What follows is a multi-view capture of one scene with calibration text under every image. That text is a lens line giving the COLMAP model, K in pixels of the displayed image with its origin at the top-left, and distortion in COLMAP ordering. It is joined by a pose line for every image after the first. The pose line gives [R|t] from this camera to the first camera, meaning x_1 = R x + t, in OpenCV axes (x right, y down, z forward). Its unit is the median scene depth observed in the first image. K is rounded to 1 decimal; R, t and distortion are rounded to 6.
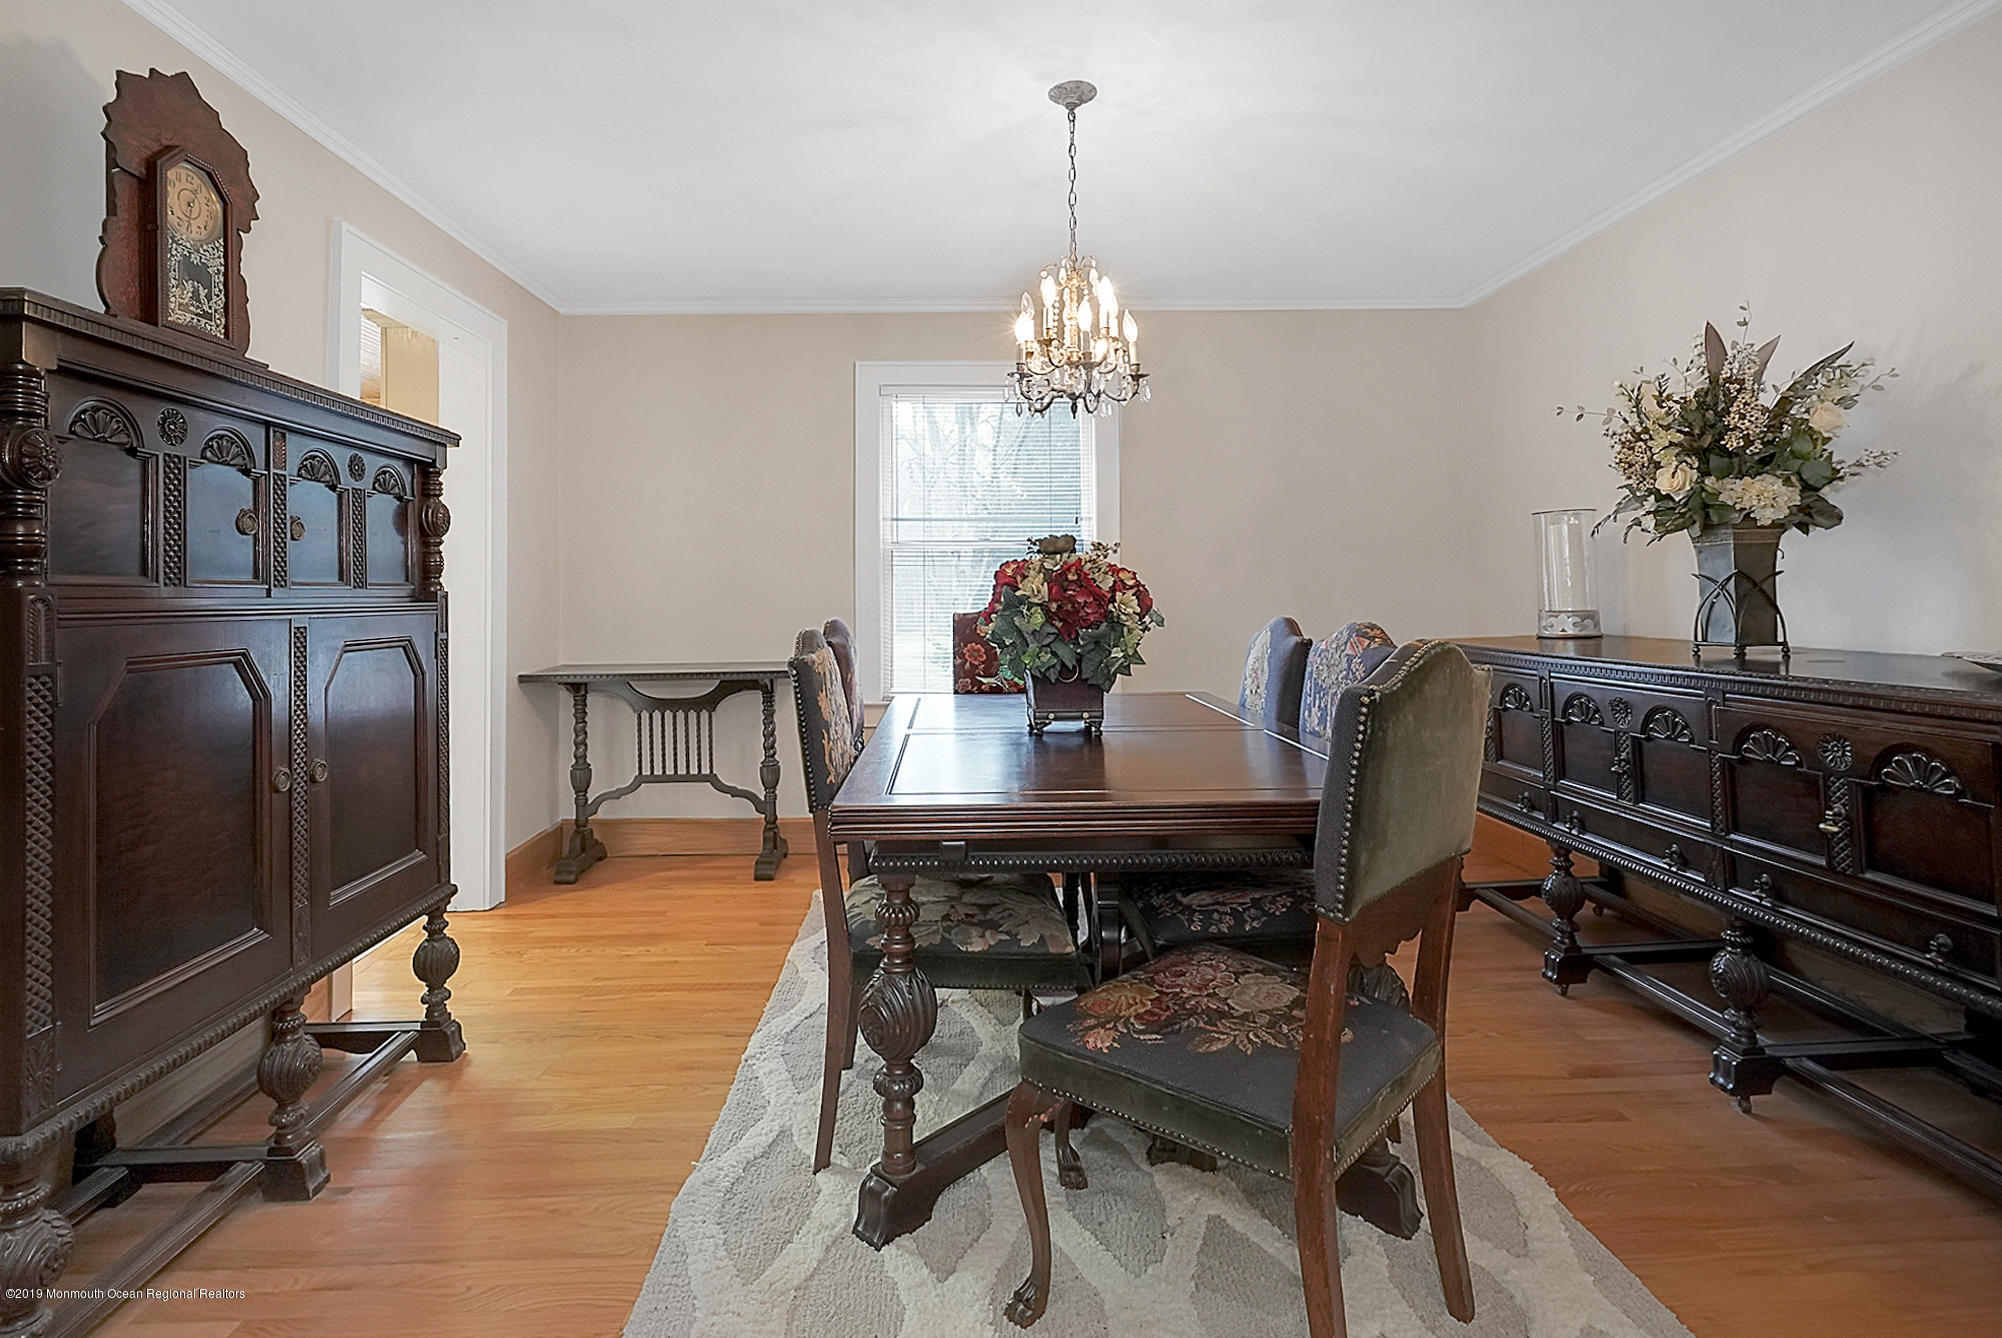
lens RADIAL K [[967.1, 0, 997.5], [0, 967.1, 563.1], [0, 0, 1]] dist [0.000406, 0.000276]
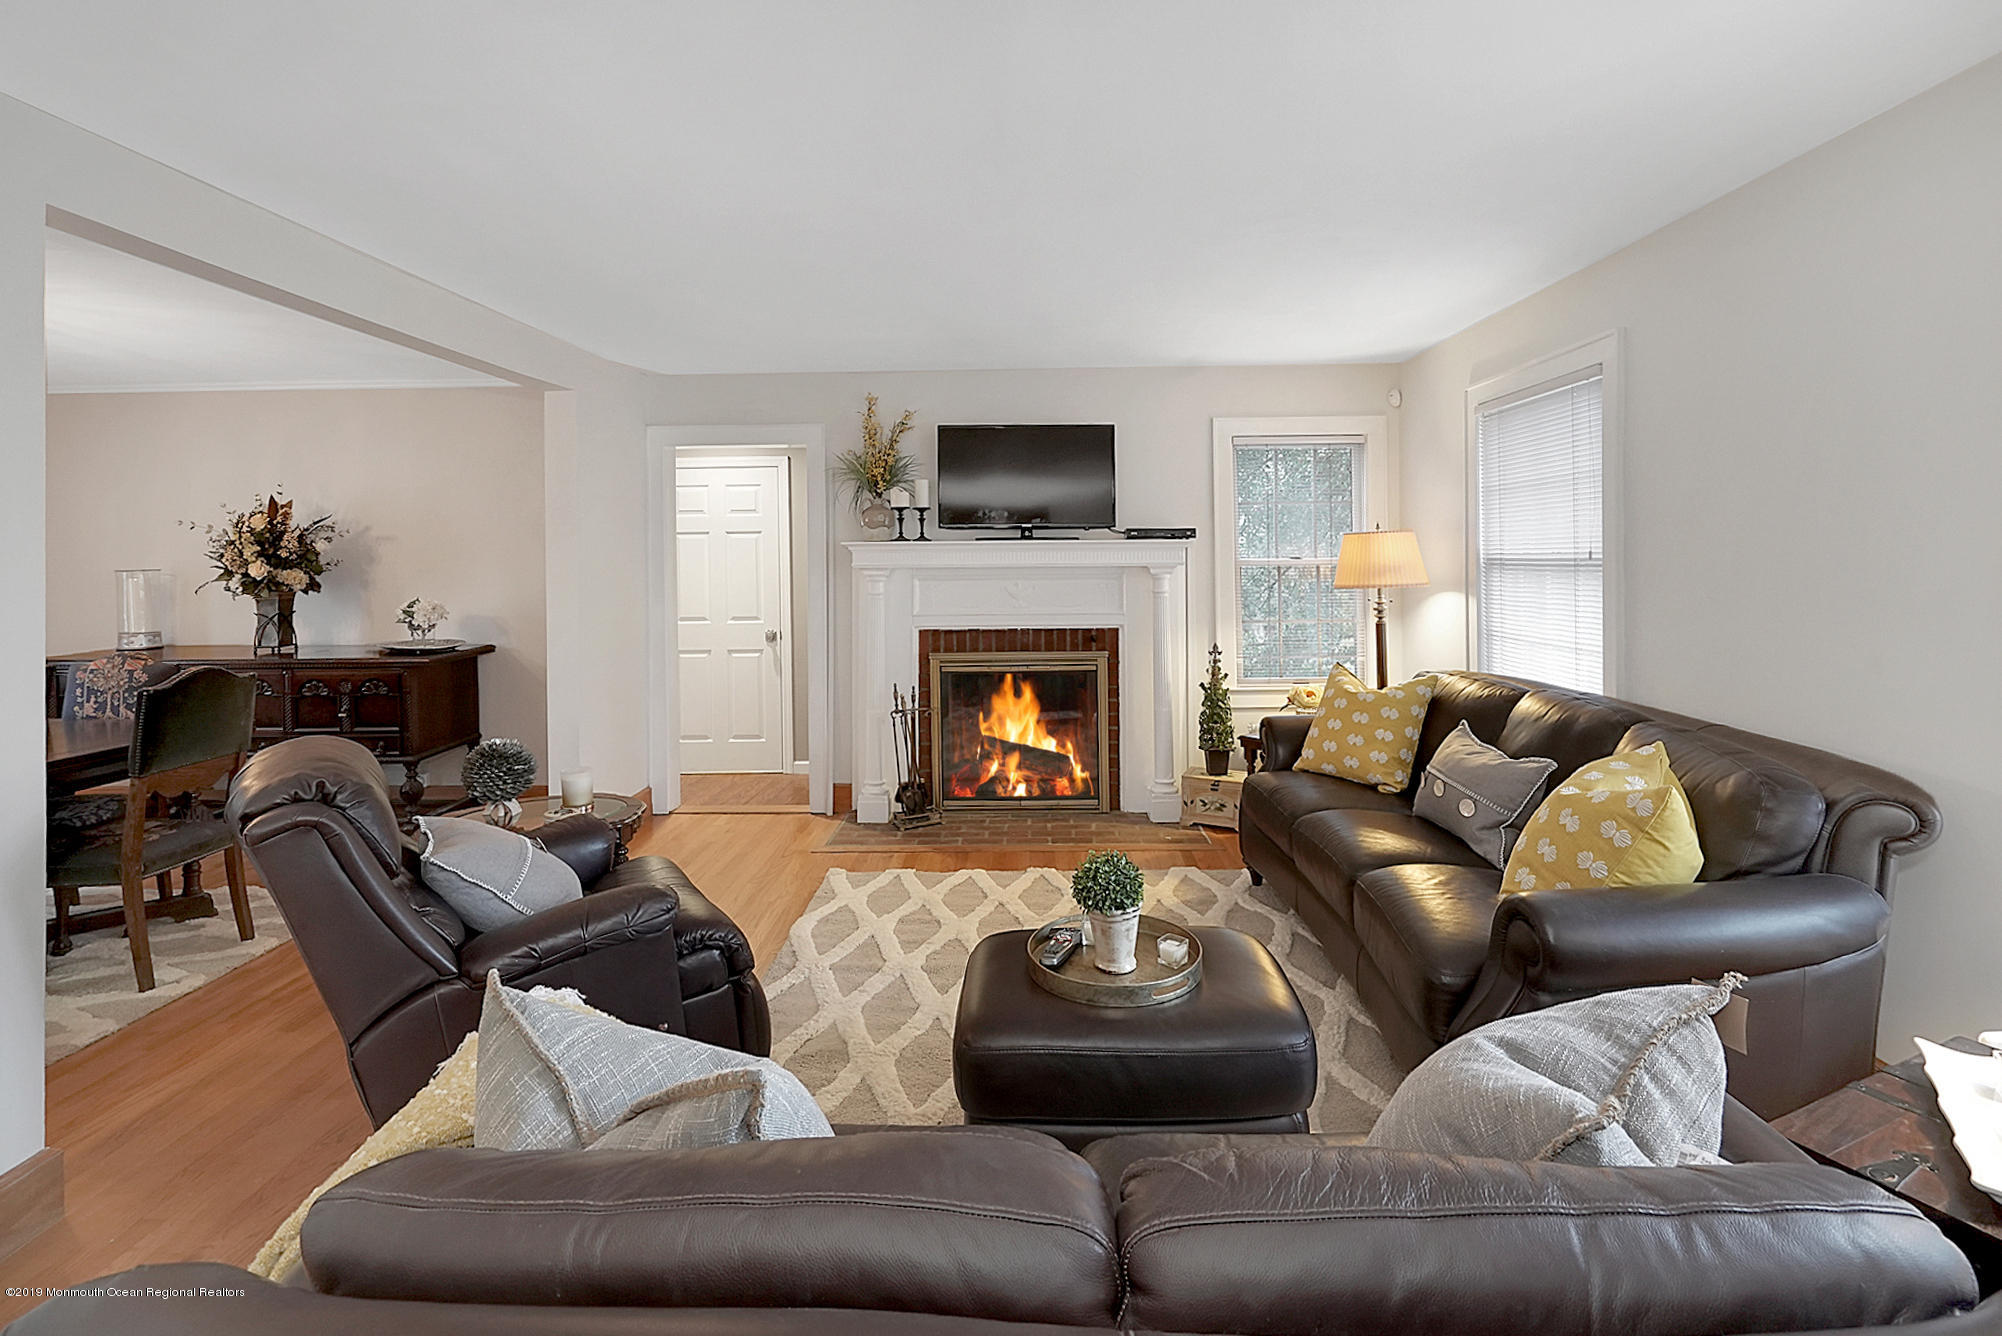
lens RADIAL K [[967.1, 0, 997.5], [0, 967.1, 562.1], [0, 0, 1]] dist [0.000406, 0.000276]
pose [[0.067235, 0.002554, 0.997734, -1.278634], [-0.026778, 0.999641, -0.000754, -0.144880], [-0.997378, -0.026667, 0.067279, -0.734475]]
